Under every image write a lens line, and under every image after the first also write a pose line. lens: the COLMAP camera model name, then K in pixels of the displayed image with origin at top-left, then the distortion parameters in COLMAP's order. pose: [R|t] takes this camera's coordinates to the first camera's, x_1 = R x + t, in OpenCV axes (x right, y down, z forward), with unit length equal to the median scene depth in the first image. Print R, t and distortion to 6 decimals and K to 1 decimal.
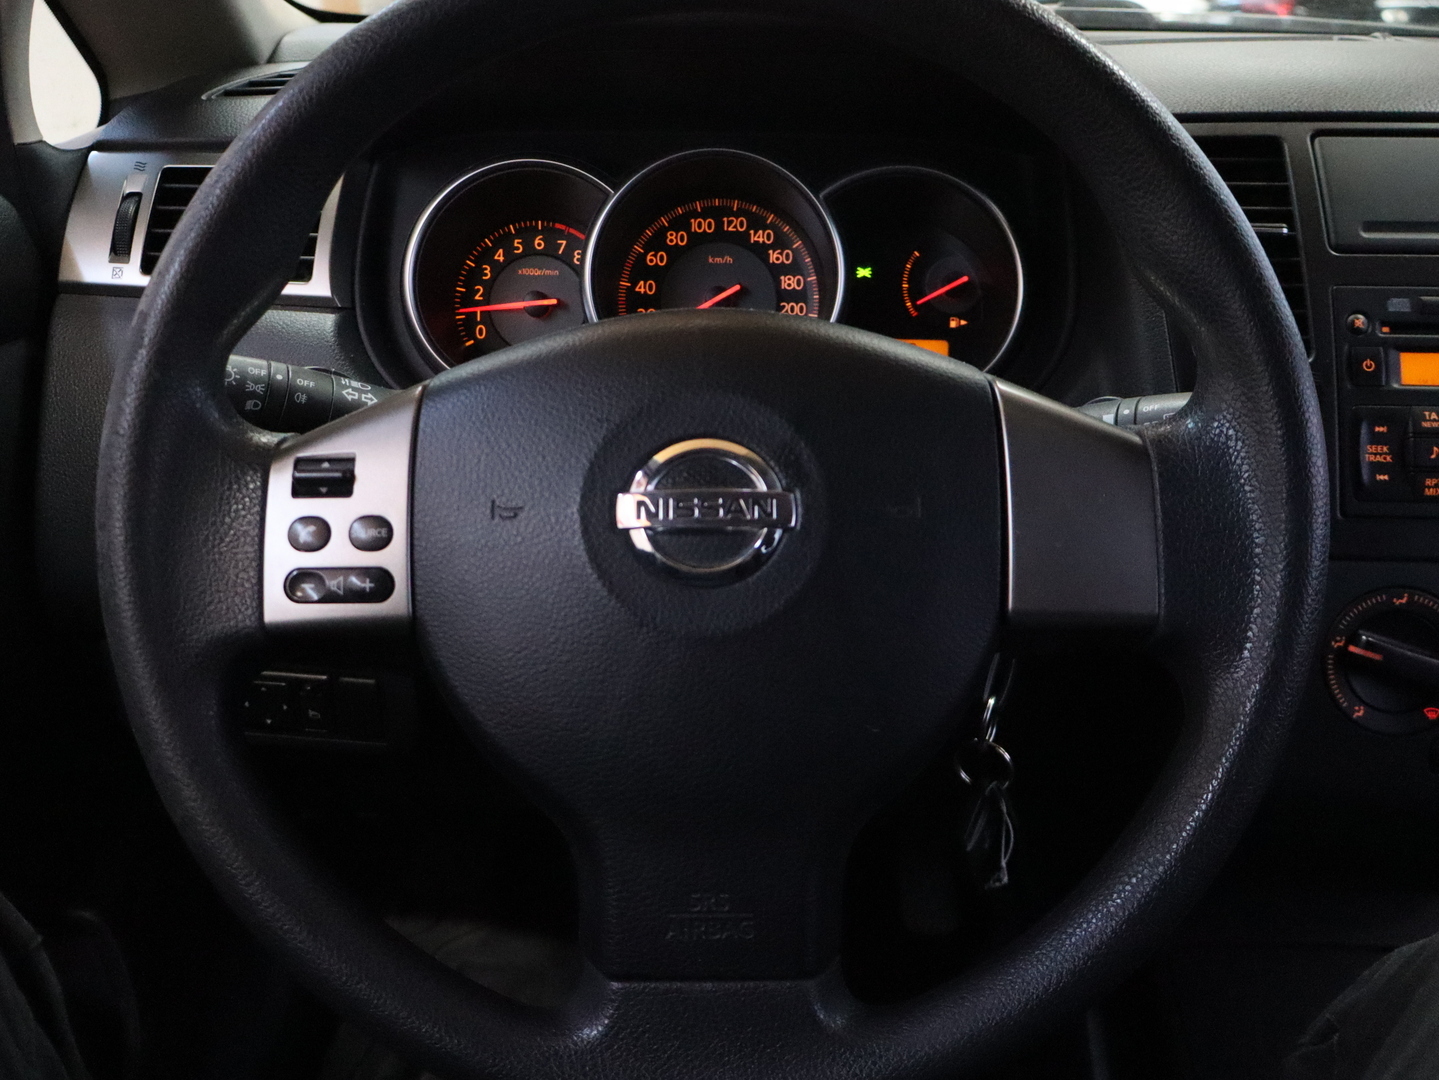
lens RADIAL K [[1409.7, 0, 711.8], [0, 1409.7, 508.4], [0, 0, 1]] dist [0.050691, -0.006827]
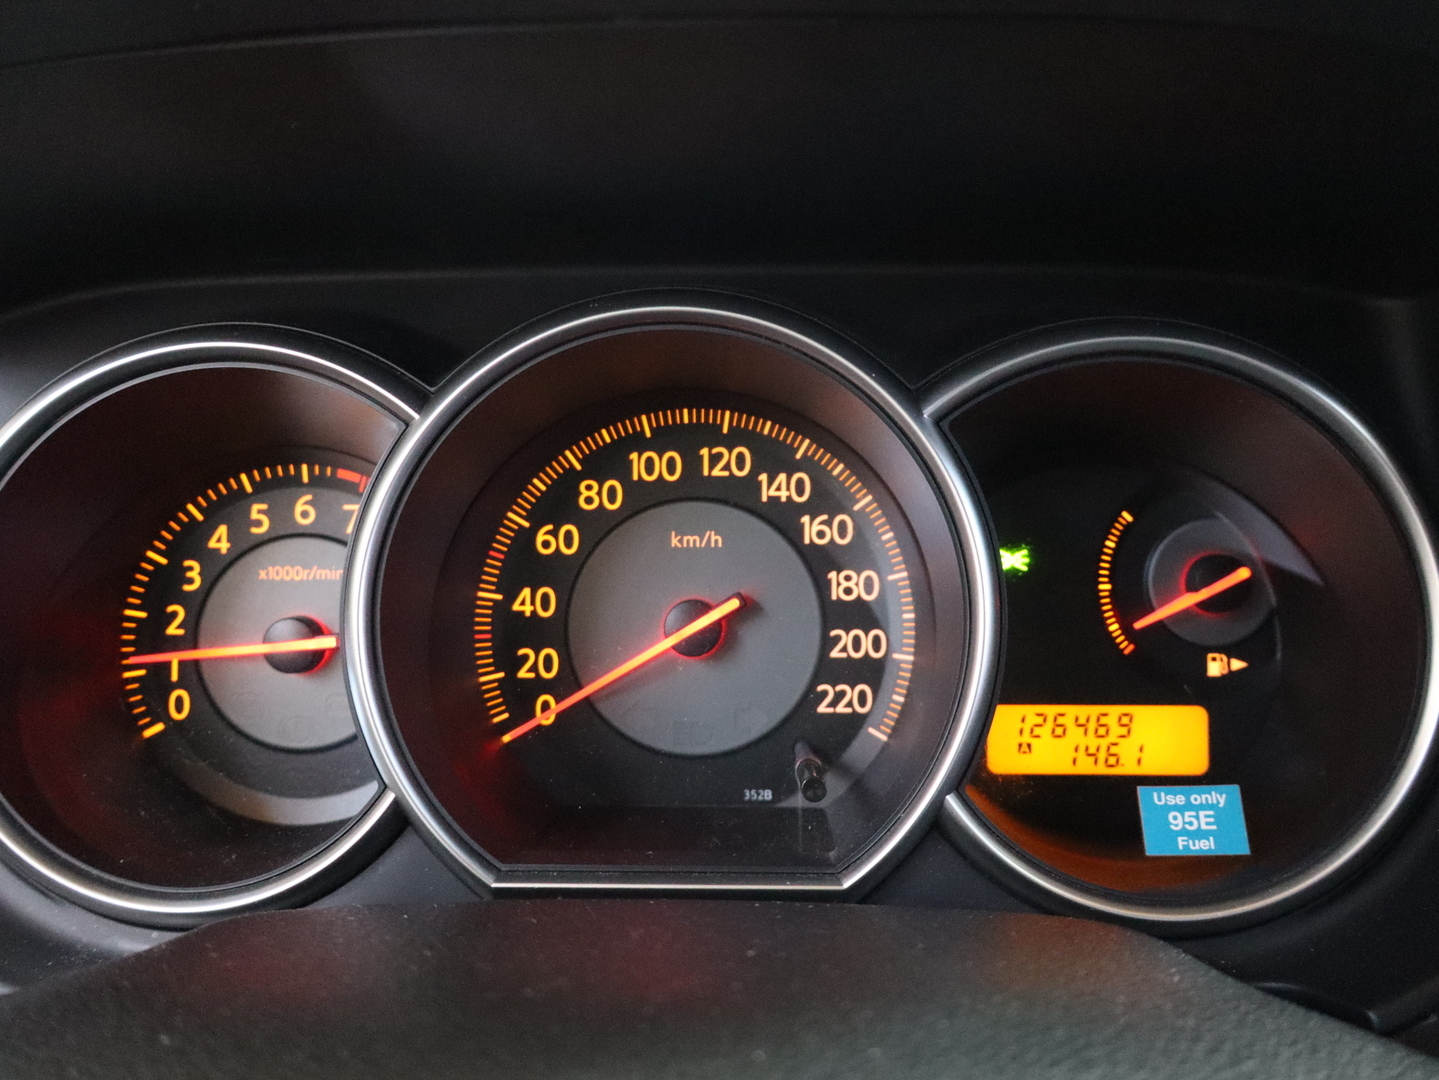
lens RADIAL K [[1409.7, 0, 711.8], [0, 1409.7, 508.4], [0, 0, 1]] dist [0.050691, -0.006827]
pose [[0.999584, -0.023374, -0.016922, 0.019152], [0.021848, 0.996110, -0.085366, -0.146914], [0.018852, 0.084960, 0.996206, 0.543389]]
